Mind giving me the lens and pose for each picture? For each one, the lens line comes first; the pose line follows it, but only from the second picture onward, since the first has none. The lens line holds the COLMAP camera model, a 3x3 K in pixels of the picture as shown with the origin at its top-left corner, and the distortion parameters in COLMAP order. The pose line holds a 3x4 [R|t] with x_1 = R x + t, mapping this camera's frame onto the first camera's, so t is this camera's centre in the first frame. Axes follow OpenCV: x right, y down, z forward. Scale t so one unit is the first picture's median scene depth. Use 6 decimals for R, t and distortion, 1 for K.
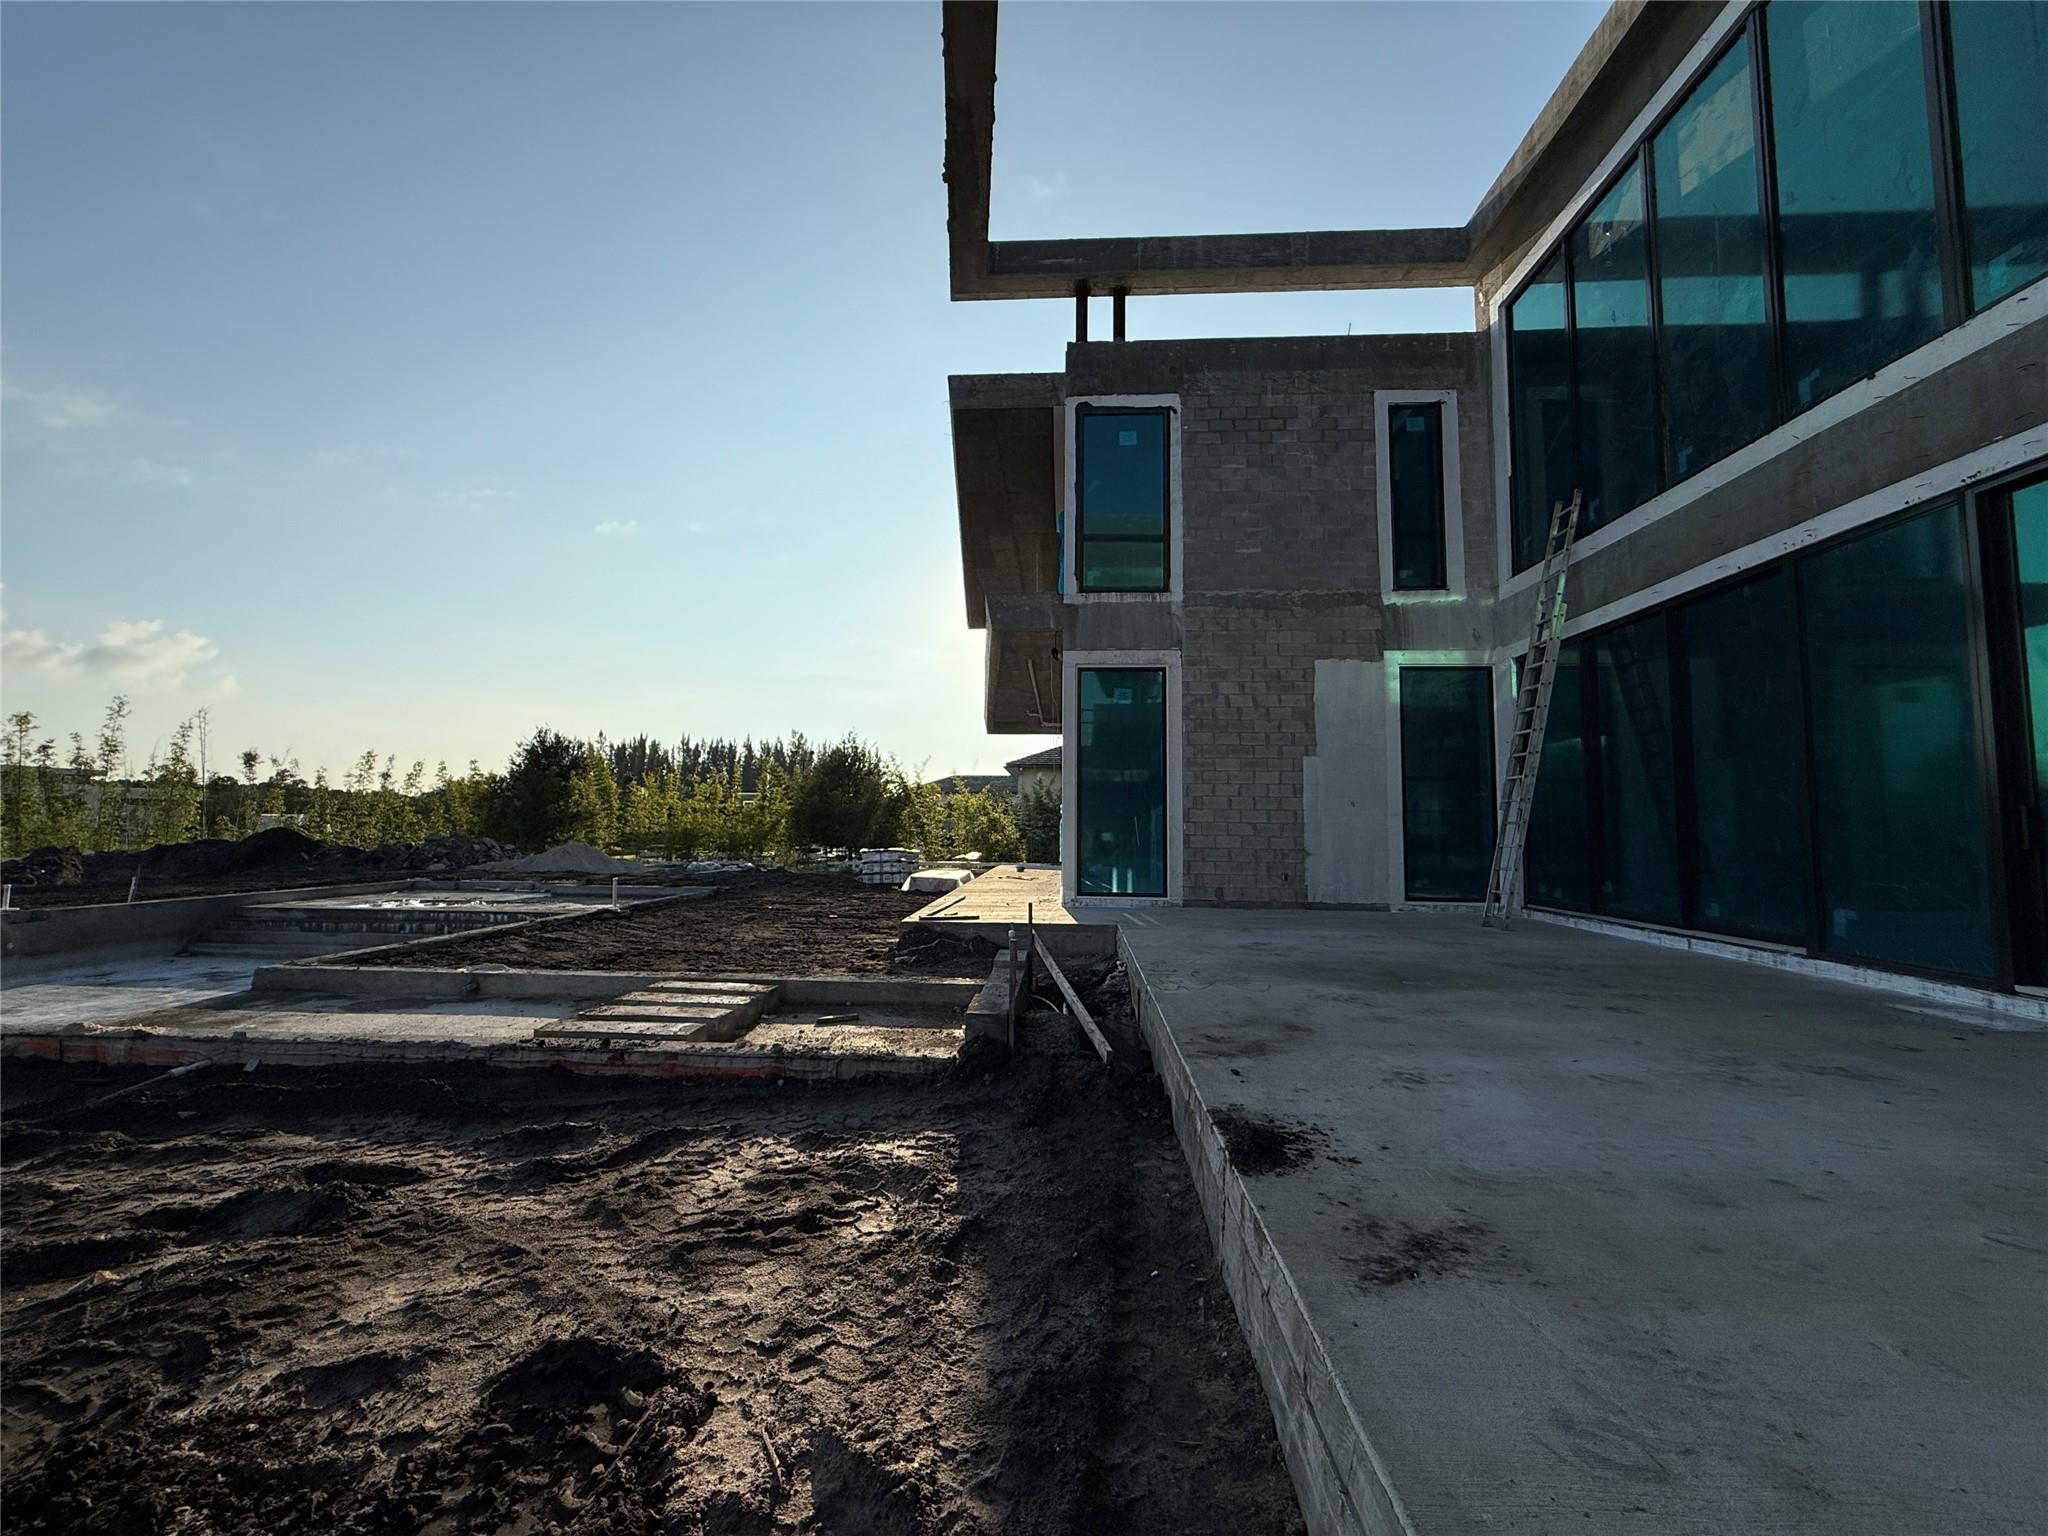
lens RADIAL K [[823.6, 0, 1009.7], [0, 823.6, 760.3], [0, 0, 1]] dist [0.001227, -0.000061]
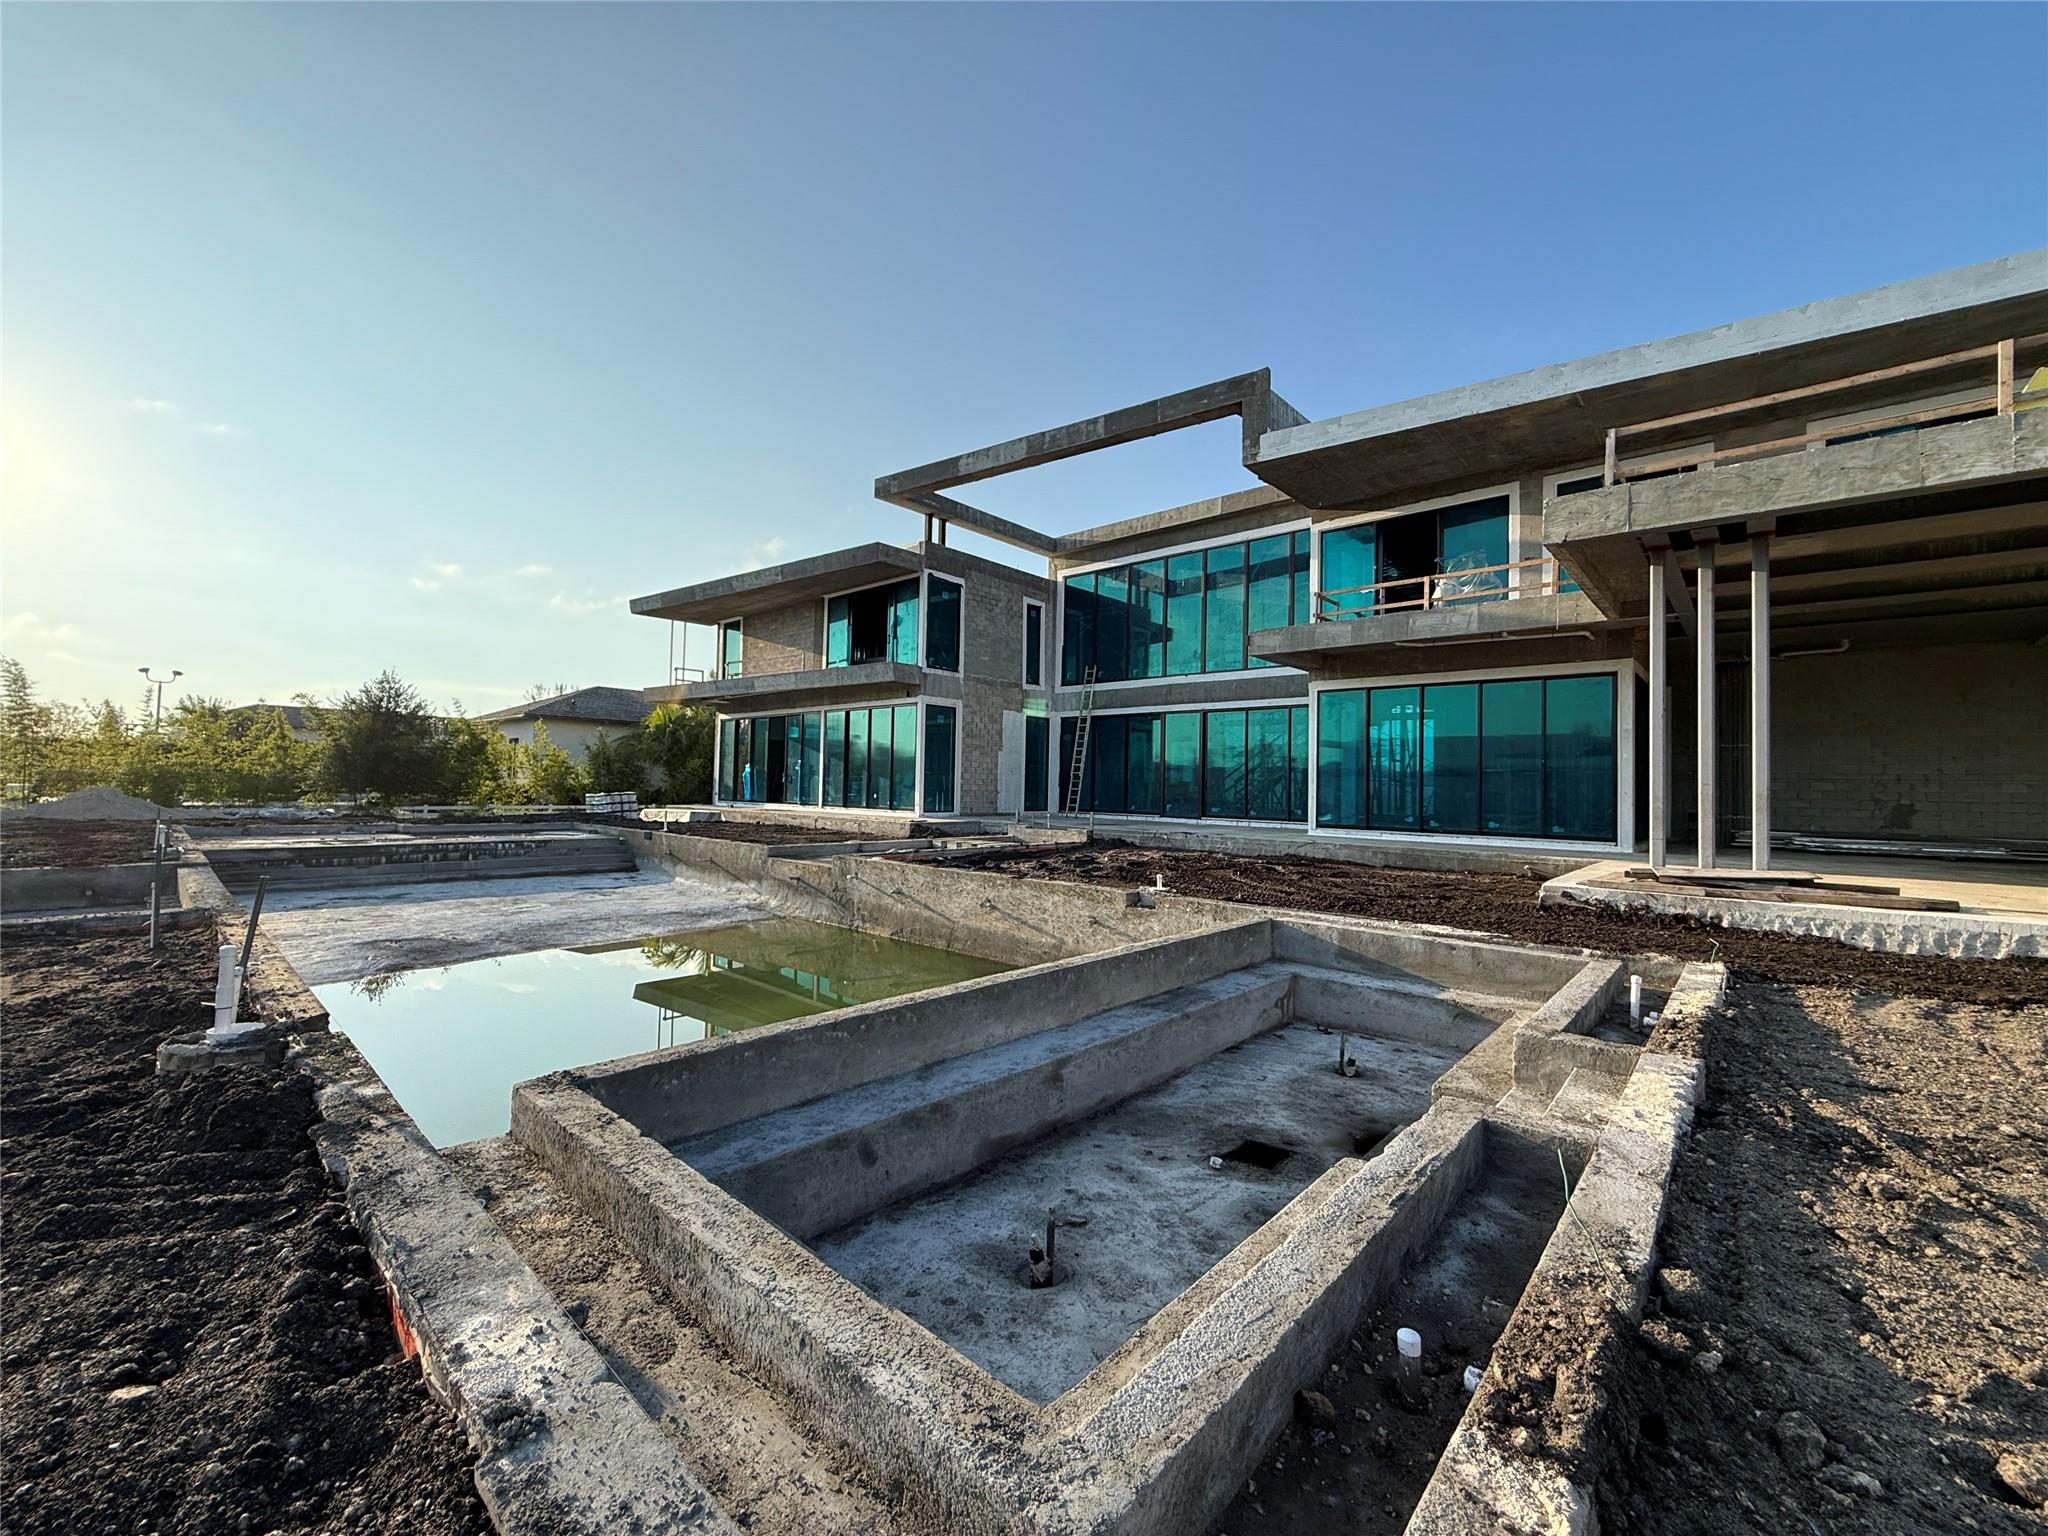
lens RADIAL K [[823.6, 0, 1009.7], [0, 823.6, 760.3], [0, 0, 1]] dist [0.001227, -0.000061]
pose [[0.628104, 0.027577, 0.777640, -1.414529], [-0.077379, 0.996632, 0.027156, -0.043922], [-0.774272, -0.077230, 0.628123, -0.487588]]
